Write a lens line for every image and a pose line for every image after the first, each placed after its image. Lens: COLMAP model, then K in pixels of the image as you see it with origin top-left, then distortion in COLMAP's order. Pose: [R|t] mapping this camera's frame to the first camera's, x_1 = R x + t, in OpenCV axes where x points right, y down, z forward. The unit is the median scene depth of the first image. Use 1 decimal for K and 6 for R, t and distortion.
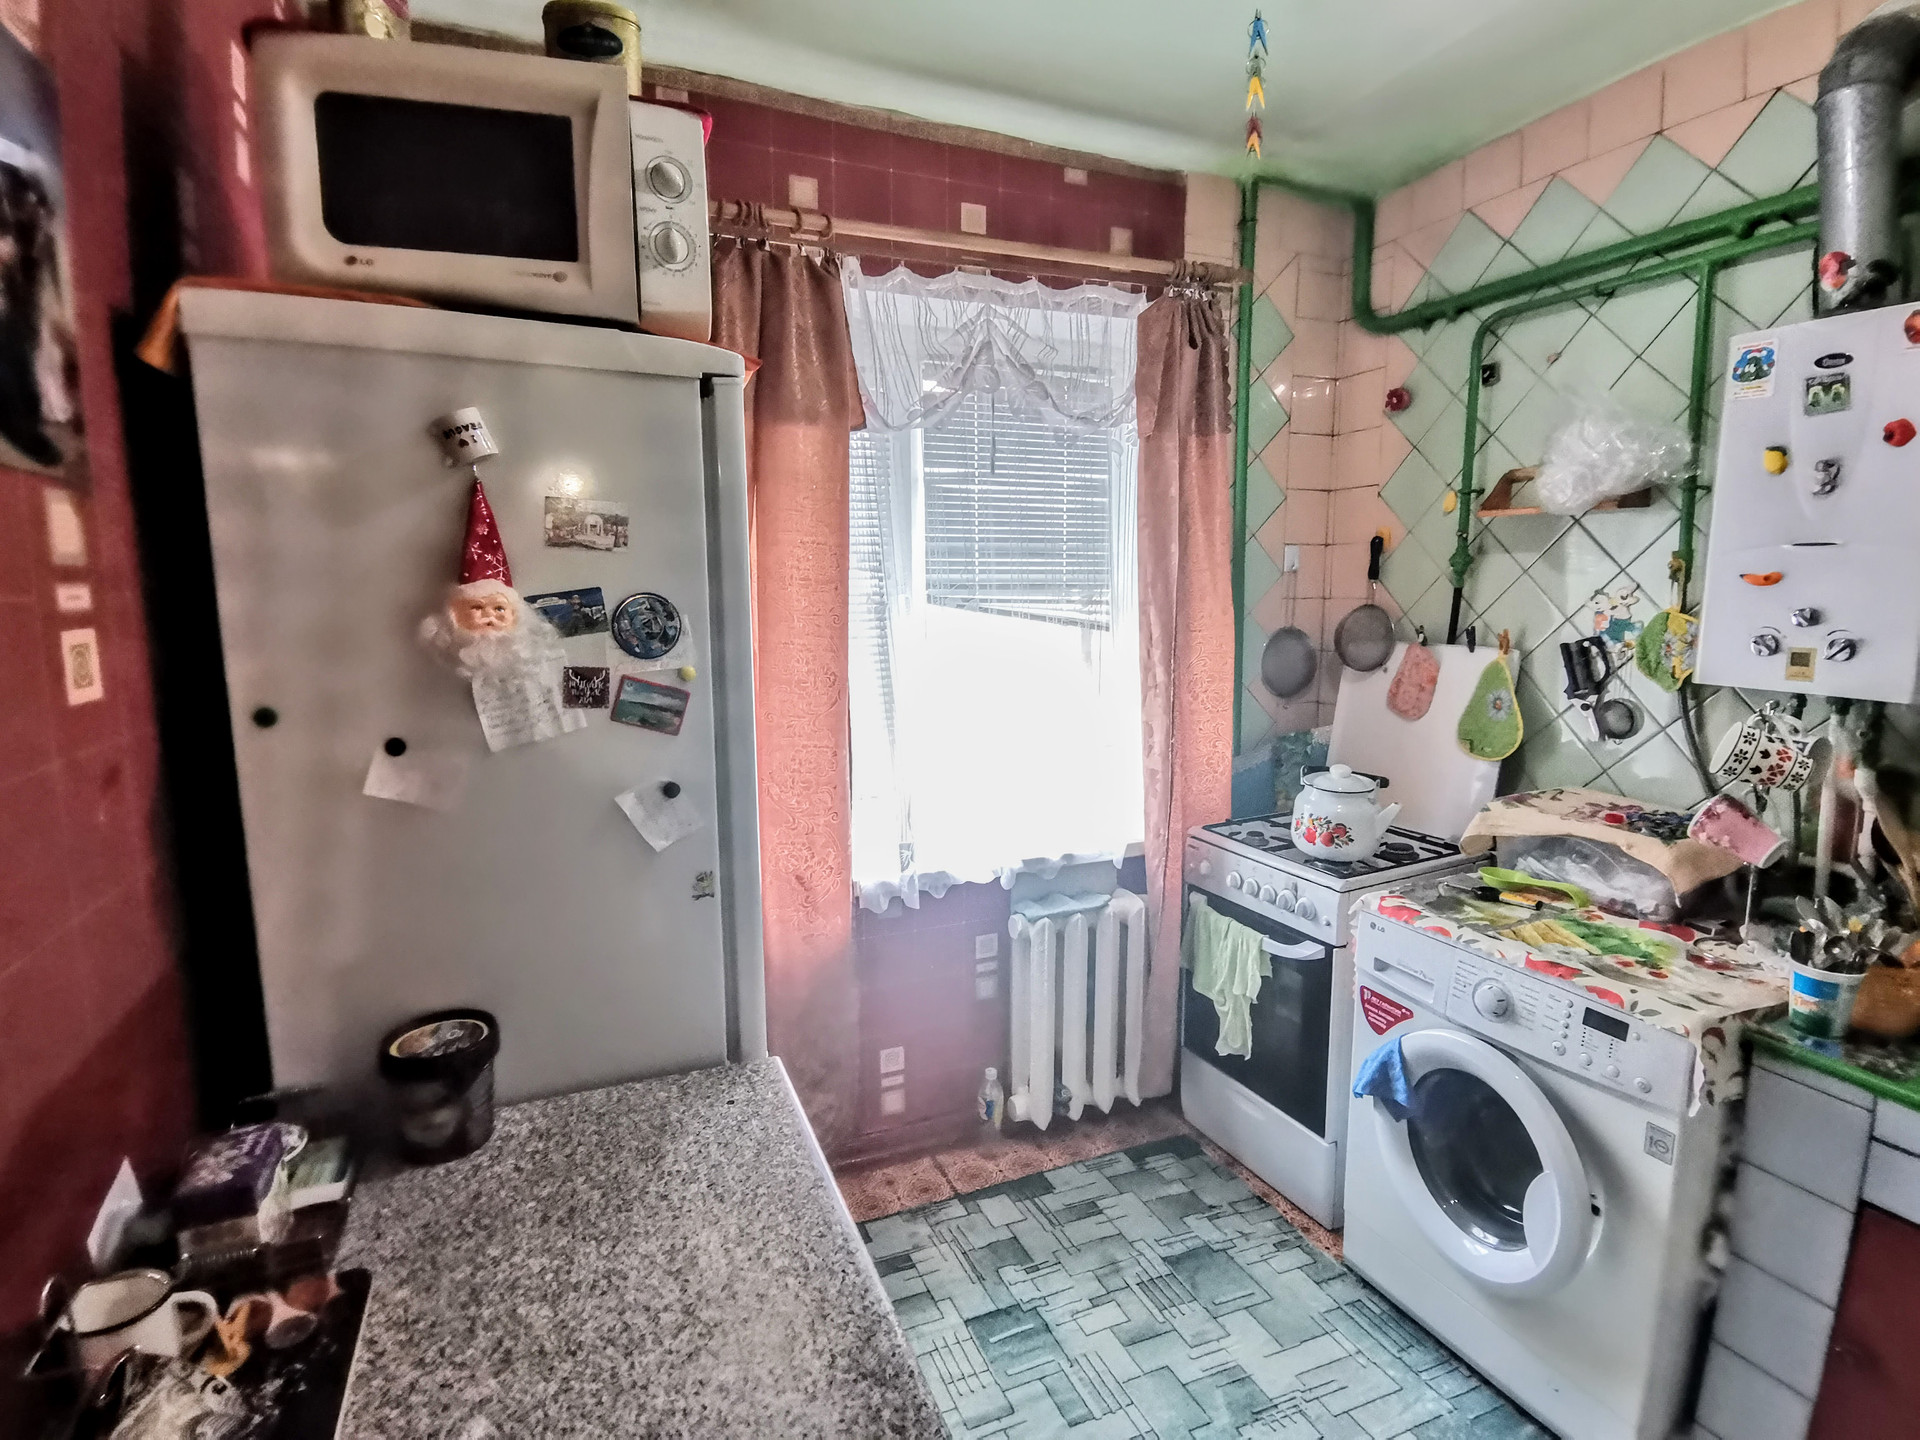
lens RADIAL K [[977.7, 0, 960.0], [0, 977.7, 720.0], [0, 0, 1]] dist [0.049046, -0.048648]
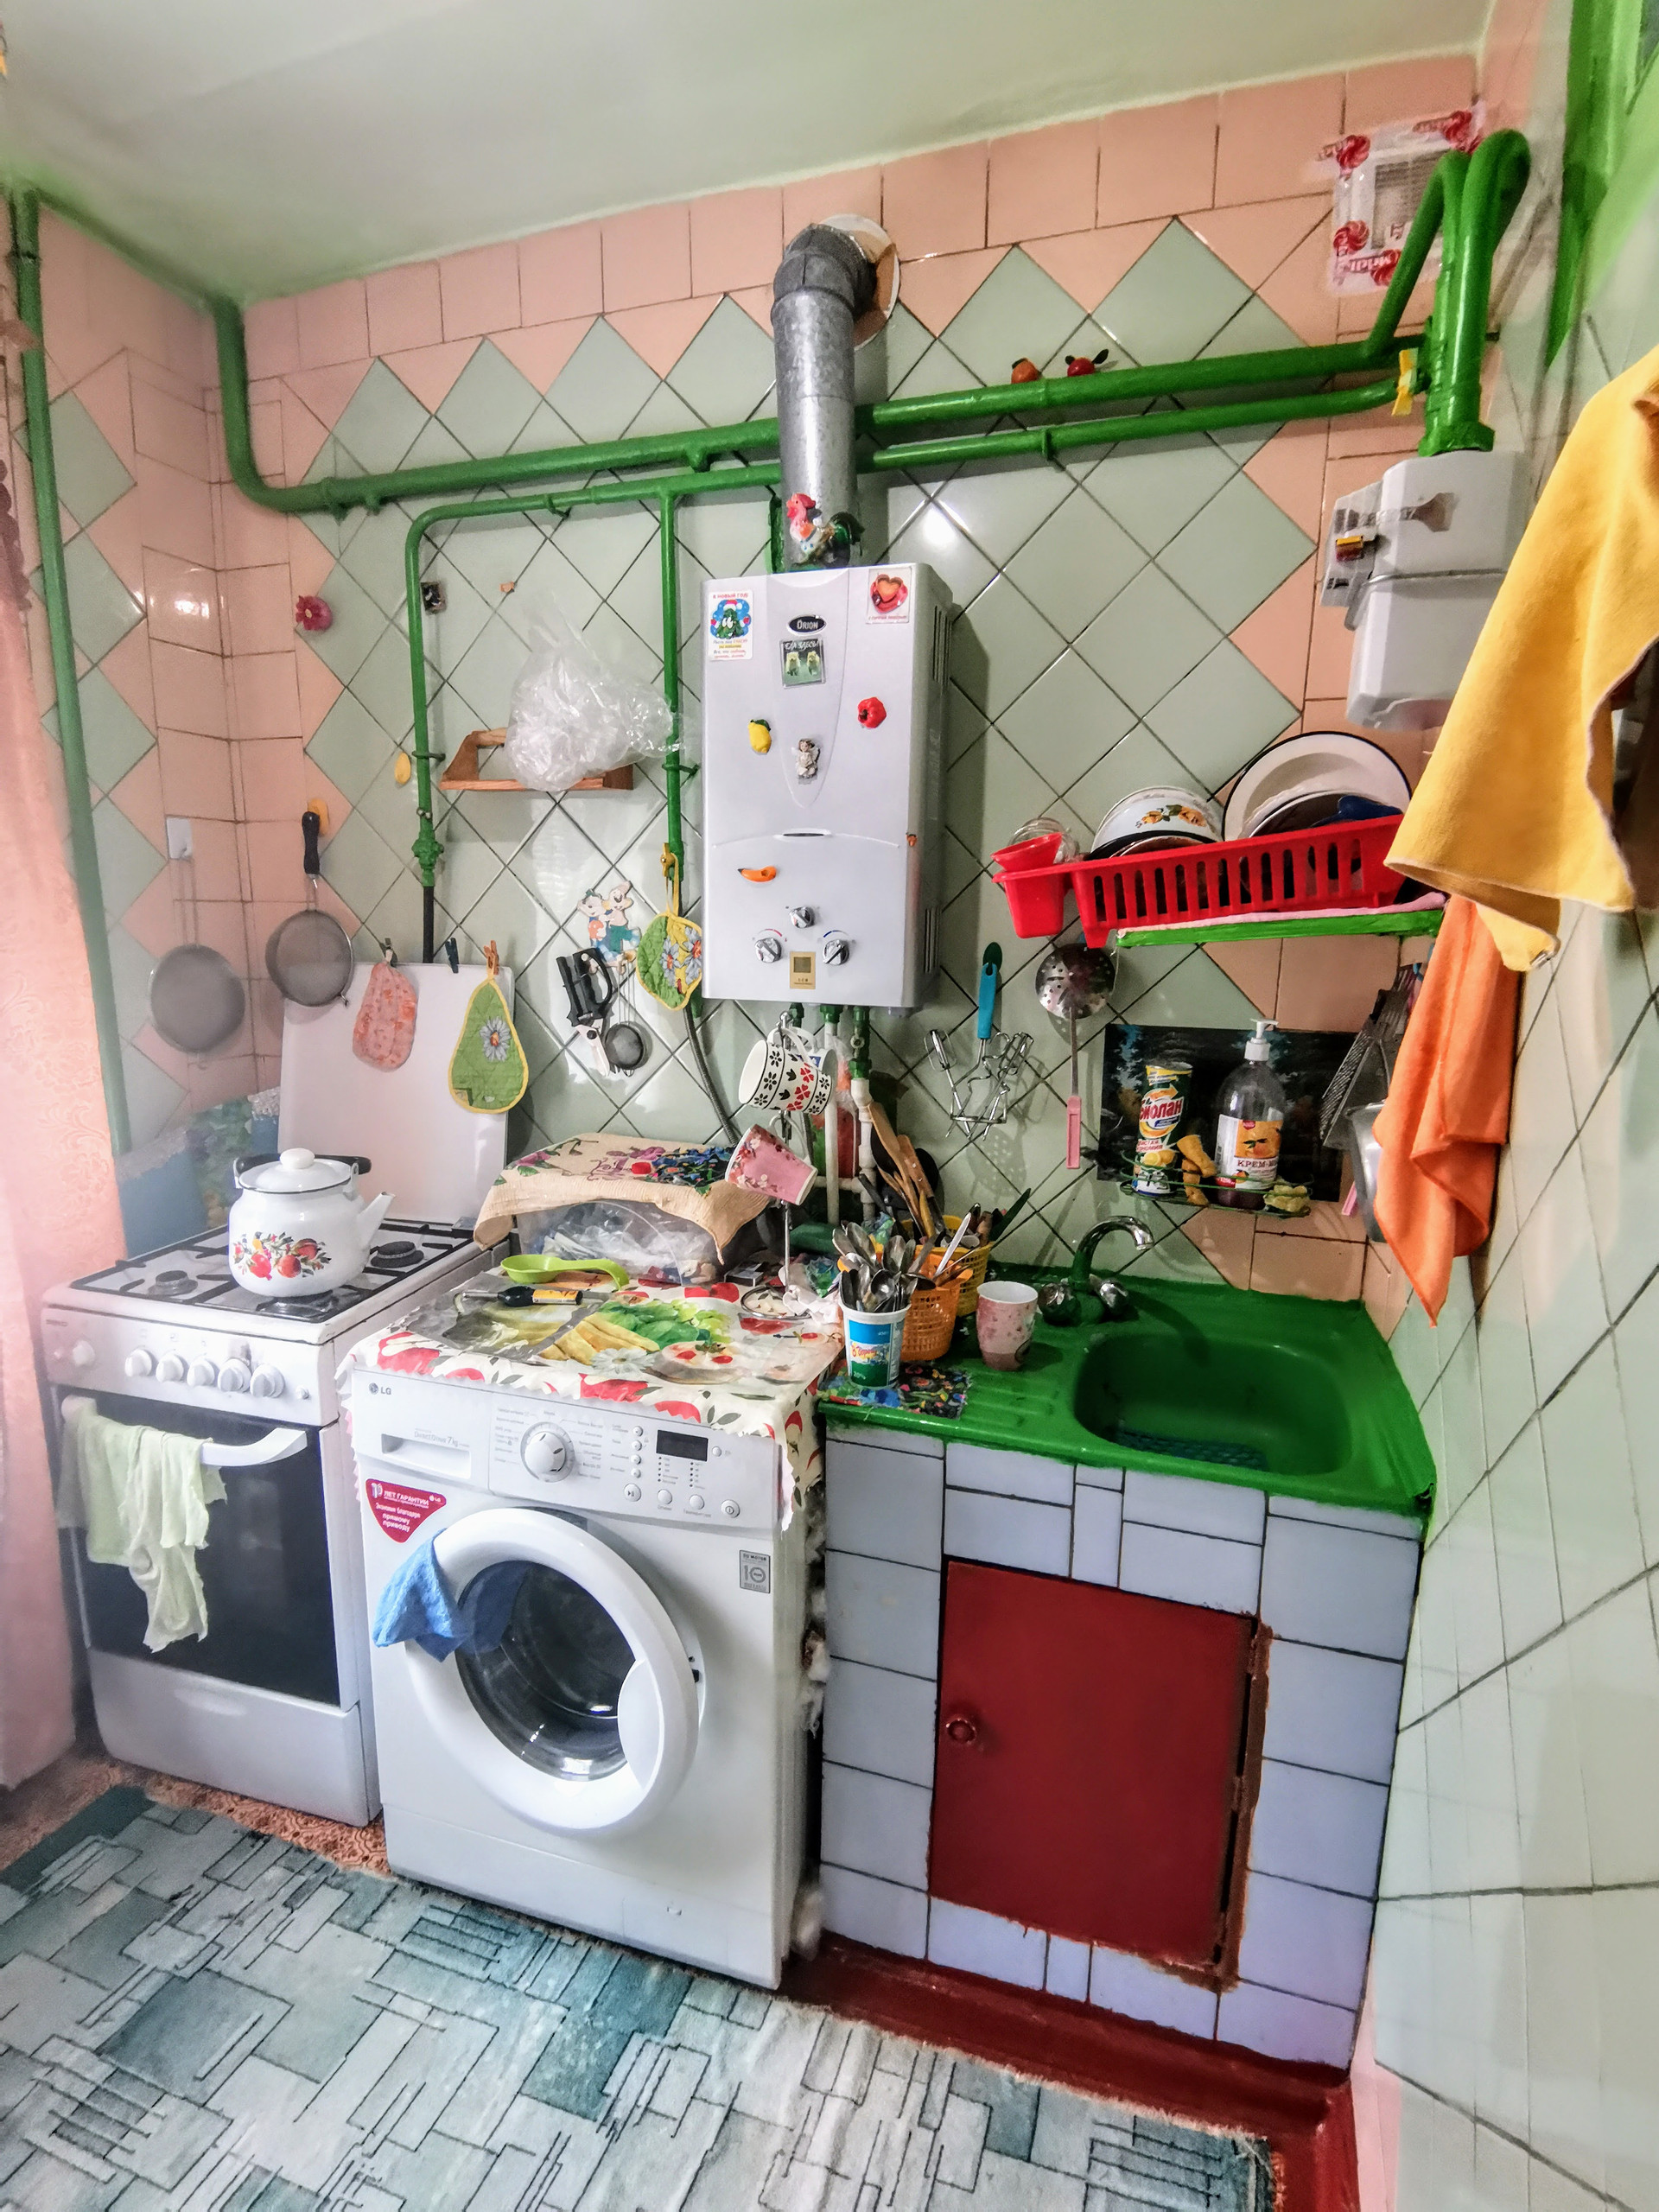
lens RADIAL K [[1126.1, 0, 829.5], [0, 1126.1, 1106.0], [0, 0, 1]] dist [0.003948, -0.016299]
pose [[0.688876, -0.120344, 0.714820, 0.109312], [0.091801, 0.992666, 0.078651, -0.011279], [-0.719043, 0.011440, 0.694872, 0.245583]]
